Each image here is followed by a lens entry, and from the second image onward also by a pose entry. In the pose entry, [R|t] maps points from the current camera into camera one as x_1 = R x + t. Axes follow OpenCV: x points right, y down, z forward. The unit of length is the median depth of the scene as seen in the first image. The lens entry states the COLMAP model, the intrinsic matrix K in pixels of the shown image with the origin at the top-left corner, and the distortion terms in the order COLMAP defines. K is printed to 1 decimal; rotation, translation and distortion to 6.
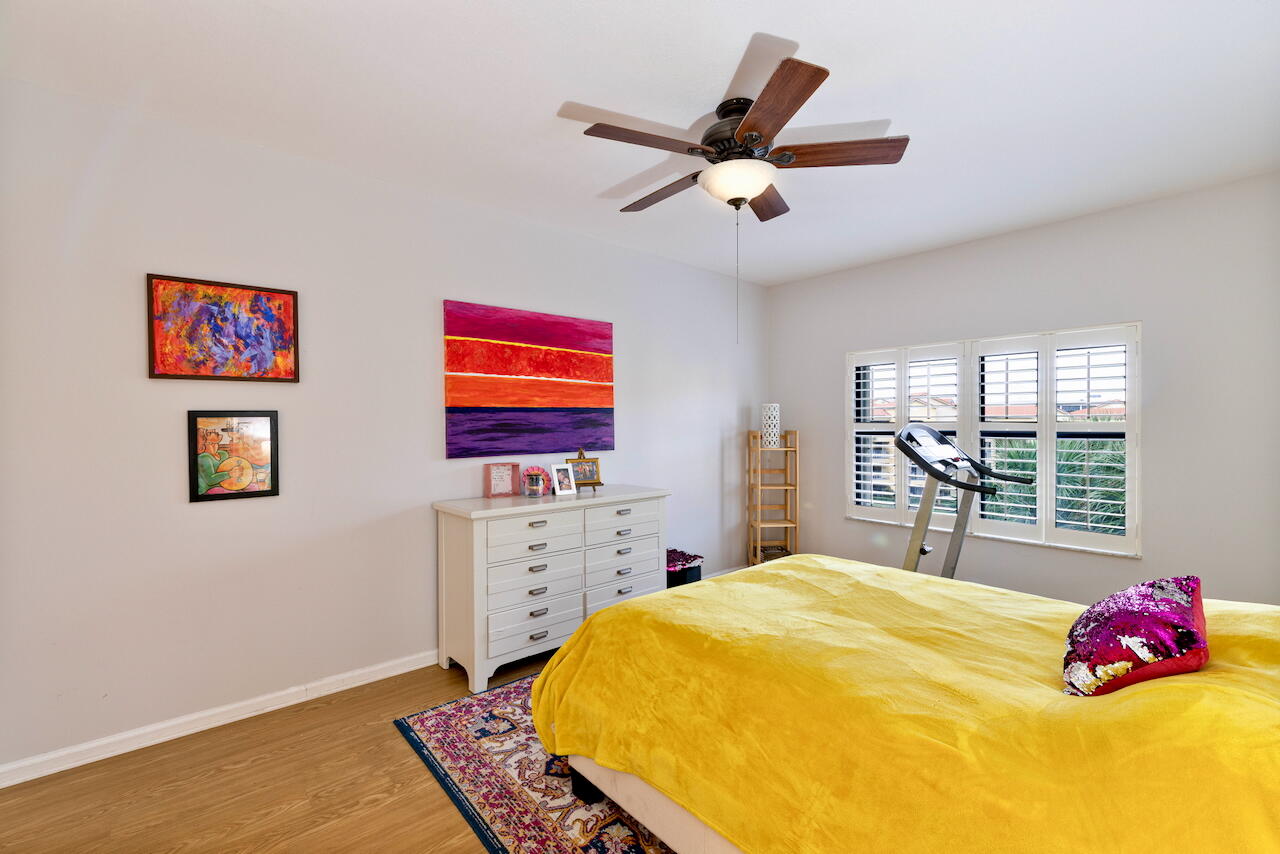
lens RADIAL K [[548.9, 0, 641.7], [0, 548.9, 432.0], [0, 0, 1]] dist [-0.001005, -0.000628]
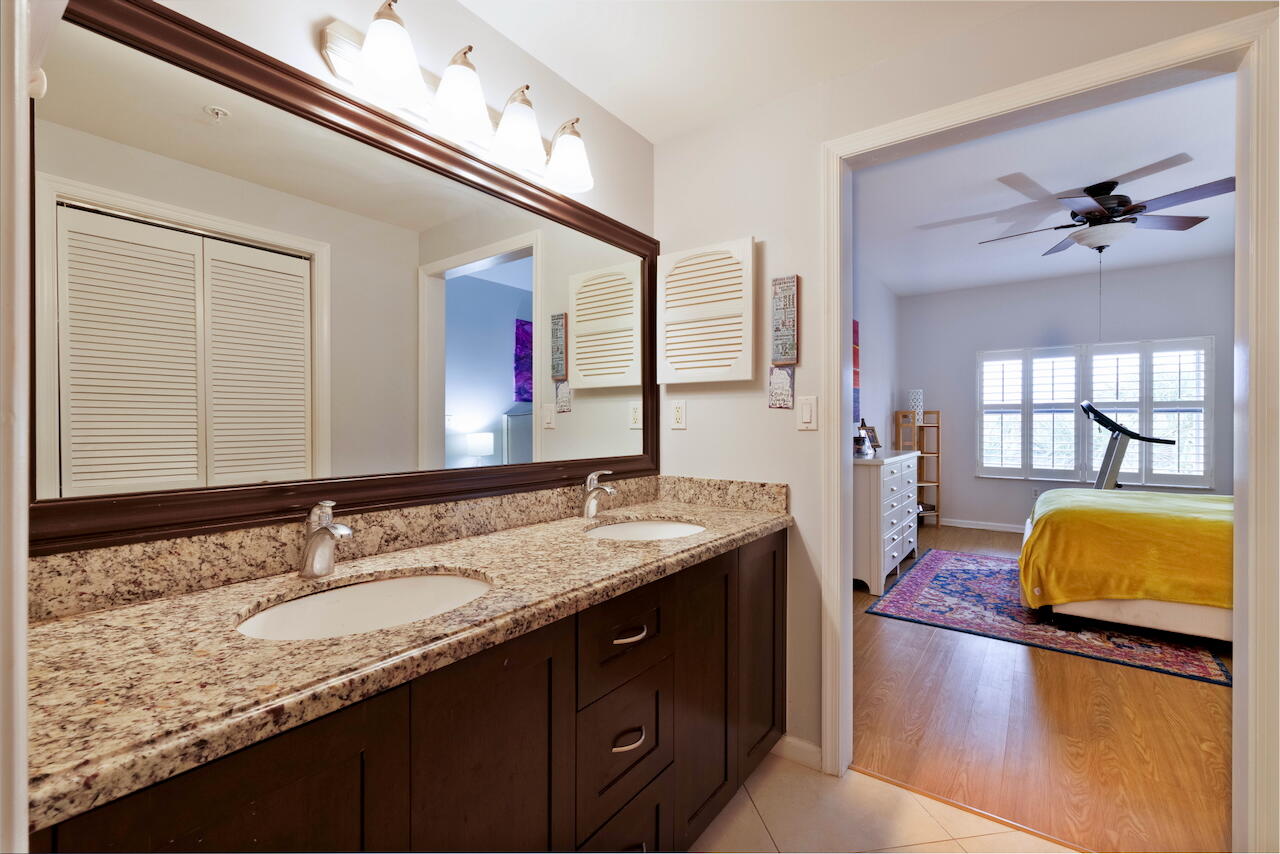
lens RADIAL K [[548.9, 0, 635.2], [0, 548.9, 420.7], [0, 0, 1]] dist [-0.001005, -0.000628]
pose [[0.976378, 0.001280, 0.216064, -1.357115], [0.007416, 0.999195, -0.039434, 0.127087], [-0.215940, 0.040105, 0.975583, -0.188390]]
